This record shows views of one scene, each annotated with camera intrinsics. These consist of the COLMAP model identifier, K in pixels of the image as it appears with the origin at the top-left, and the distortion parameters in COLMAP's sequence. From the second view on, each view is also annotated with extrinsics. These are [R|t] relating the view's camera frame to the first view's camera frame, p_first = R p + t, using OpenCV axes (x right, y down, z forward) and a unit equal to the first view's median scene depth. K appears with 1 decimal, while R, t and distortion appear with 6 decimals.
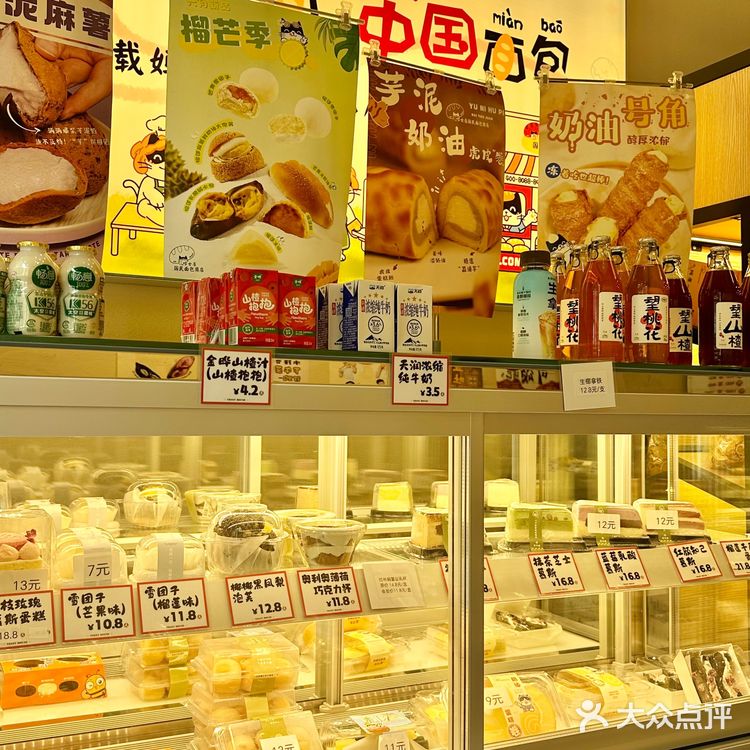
lens RADIAL K [[889.4, 0, 375.0], [0, 889.4, 375.0], [0, 0, 1]] dist [0.186465, -0.453338]
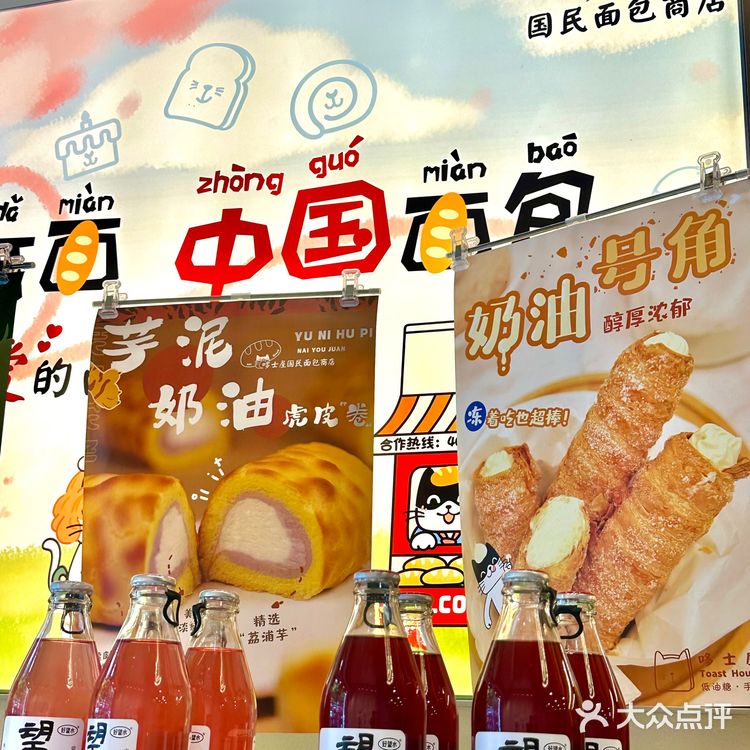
lens RADIAL K [[1177.9, 0, 375.0], [0, 1177.9, 375.0], [0, 0, 1]] dist [0.278346, -1.206347]
pose [[0.720430, -0.202478, -0.663312, 0.594029], [-0.002294, 0.955731, -0.294232, -0.057231], [0.693524, 0.213495, 0.688073, 0.509213]]
